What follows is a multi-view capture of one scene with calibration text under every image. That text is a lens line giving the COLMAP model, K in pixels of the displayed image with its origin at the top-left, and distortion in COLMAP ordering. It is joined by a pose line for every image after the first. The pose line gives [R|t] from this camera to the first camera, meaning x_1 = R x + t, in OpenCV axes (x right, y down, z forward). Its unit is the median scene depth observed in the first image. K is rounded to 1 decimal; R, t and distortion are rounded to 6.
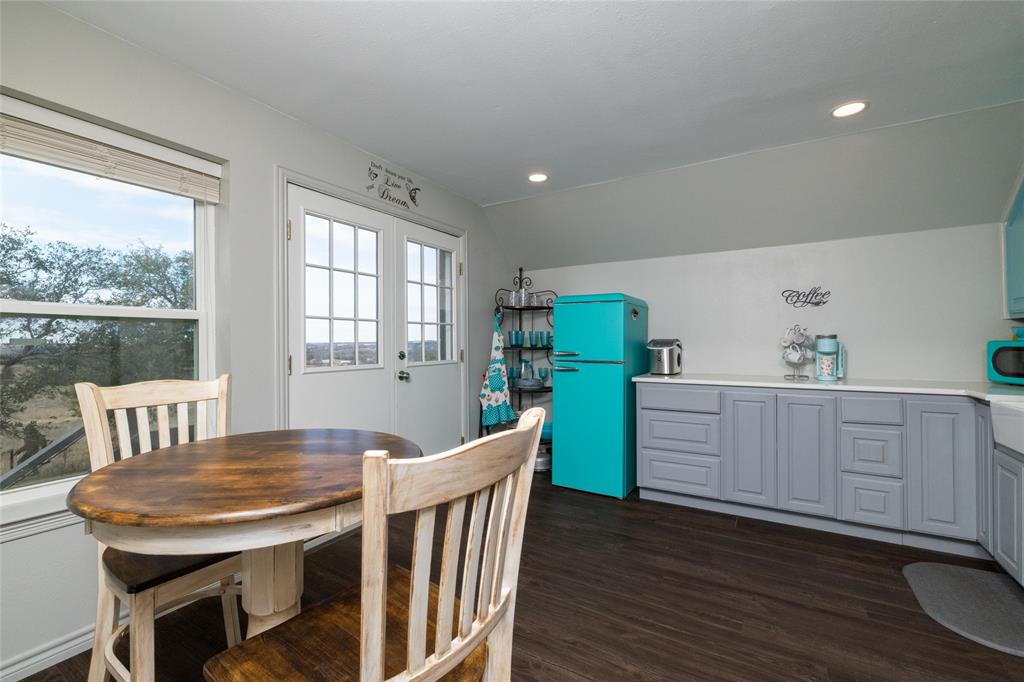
lens RADIAL K [[438.1, 0, 512.0], [0, 438.1, 341.0], [0, 0, 1]] dist [-0.003234, -0.000148]
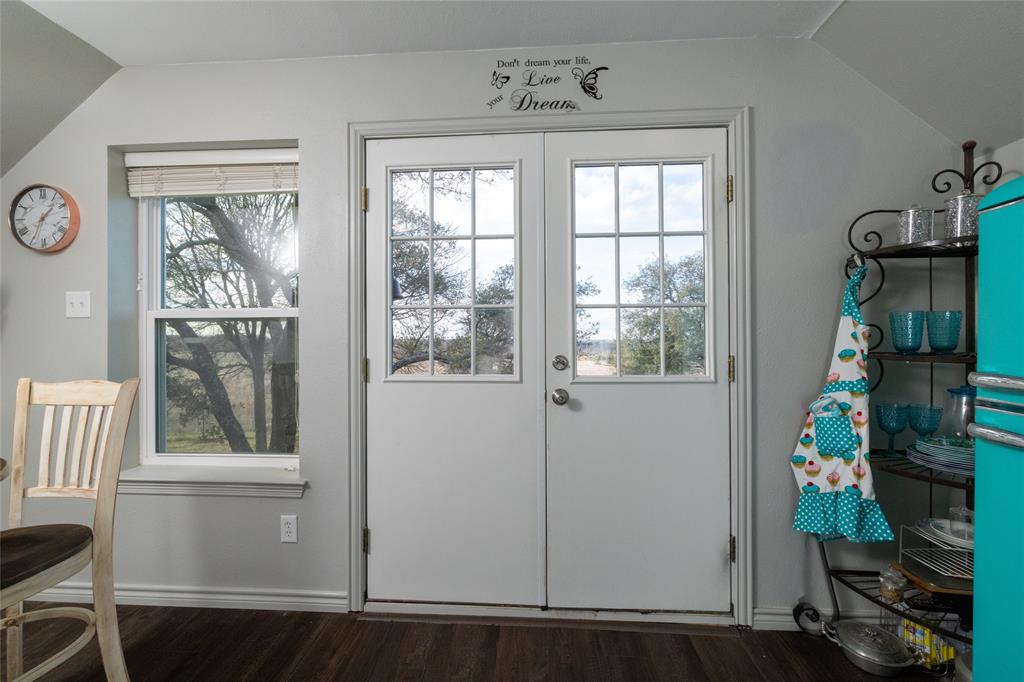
lens RADIAL K [[438.1, 0, 512.0], [0, 438.1, 341.0], [0, 0, 1]] dist [-0.003234, -0.000148]
pose [[0.458478, 0.002303, -0.888703, 0.195505], [0.003619, 0.999984, 0.004458, 0.000487], [0.888698, -0.005260, 0.458463, 0.536619]]
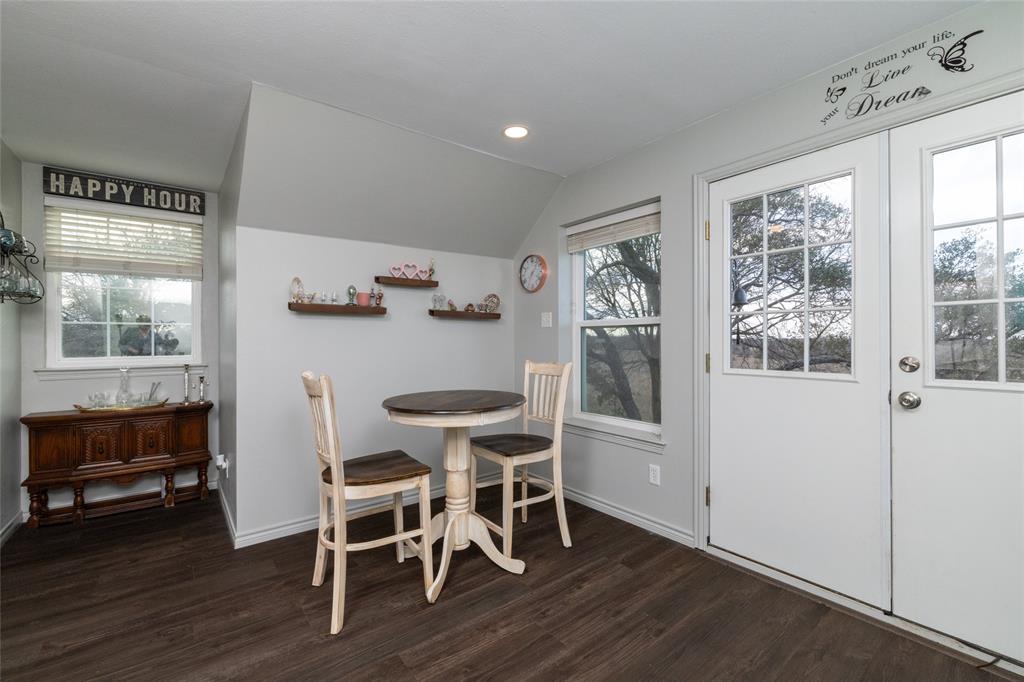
lens RADIAL K [[438.1, 0, 512.0], [0, 438.1, 341.0], [0, 0, 1]] dist [-0.003234, -0.000148]
pose [[-0.363902, 0.002734, -0.931433, 0.369789], [0.004496, 0.999989, 0.001179, -0.000320], [0.931427, -0.003758, -0.363910, 0.580873]]
